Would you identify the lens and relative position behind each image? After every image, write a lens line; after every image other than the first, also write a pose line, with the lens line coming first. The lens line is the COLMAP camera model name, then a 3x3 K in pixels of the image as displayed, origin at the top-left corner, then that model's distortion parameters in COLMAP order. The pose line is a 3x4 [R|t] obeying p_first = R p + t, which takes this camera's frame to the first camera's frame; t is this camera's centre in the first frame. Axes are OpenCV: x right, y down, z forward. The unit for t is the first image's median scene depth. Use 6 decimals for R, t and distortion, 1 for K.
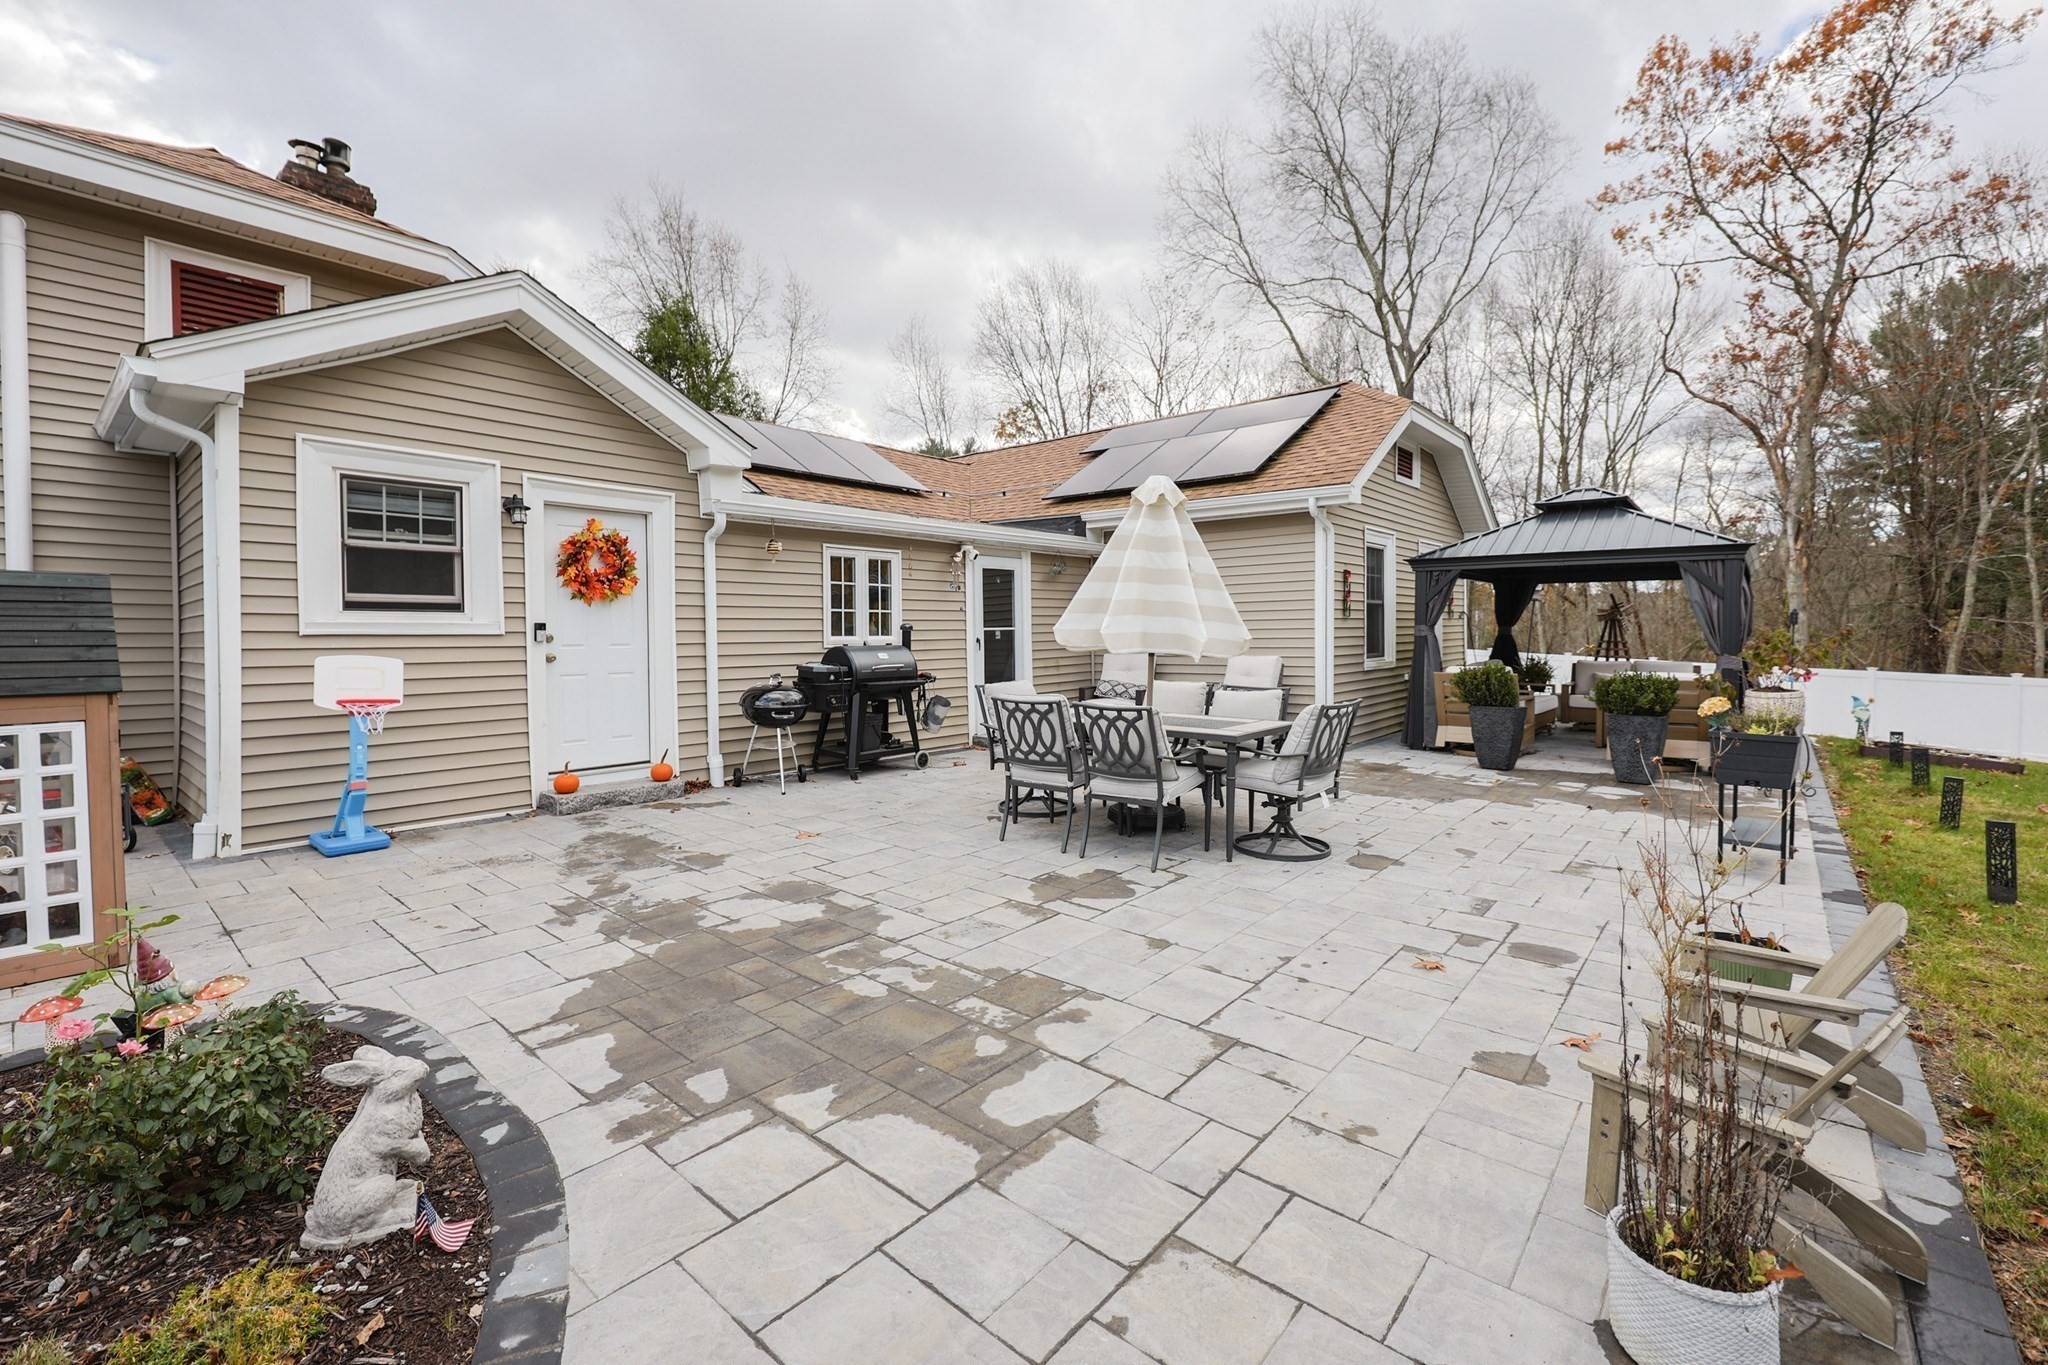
lens RADIAL K [[860.4, 0, 1026.8], [0, 860.4, 643.9], [0, 0, 1]] dist [-0.008503, -0.000015]
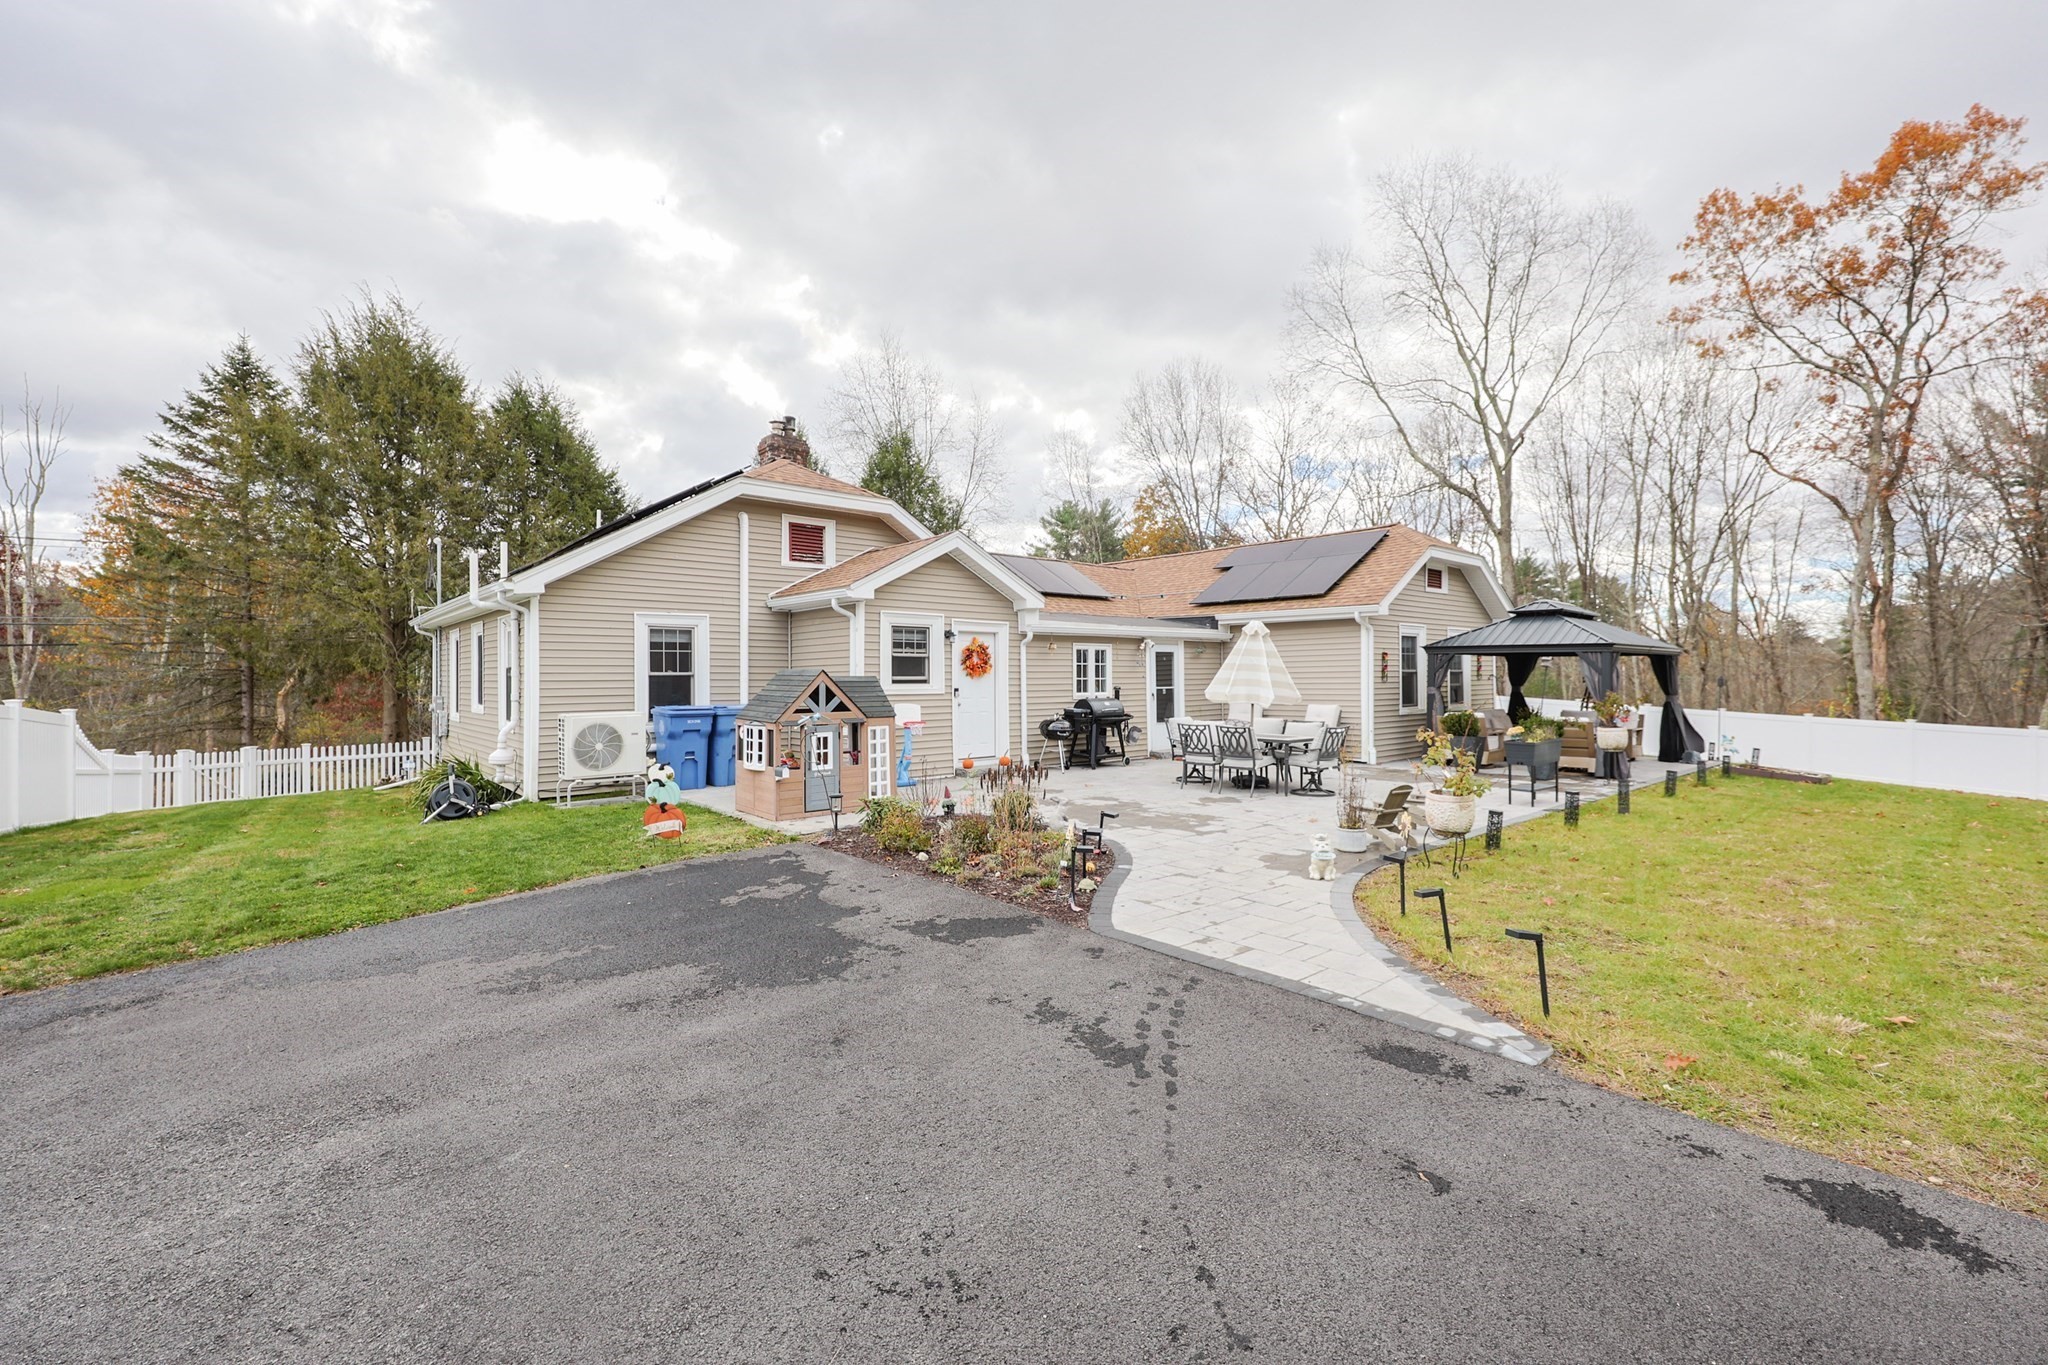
lens RADIAL K [[824.9, 0, 1024.0], [0, 824.9, 682.5], [0, 0, 1]] dist [0.045307, -0.000068]
pose [[0.987743, -0.000226, -0.156087, -0.062440], [-0.001162, 0.999961, -0.008802, -0.015454], [0.156082, 0.008876, 0.987704, -0.743979]]
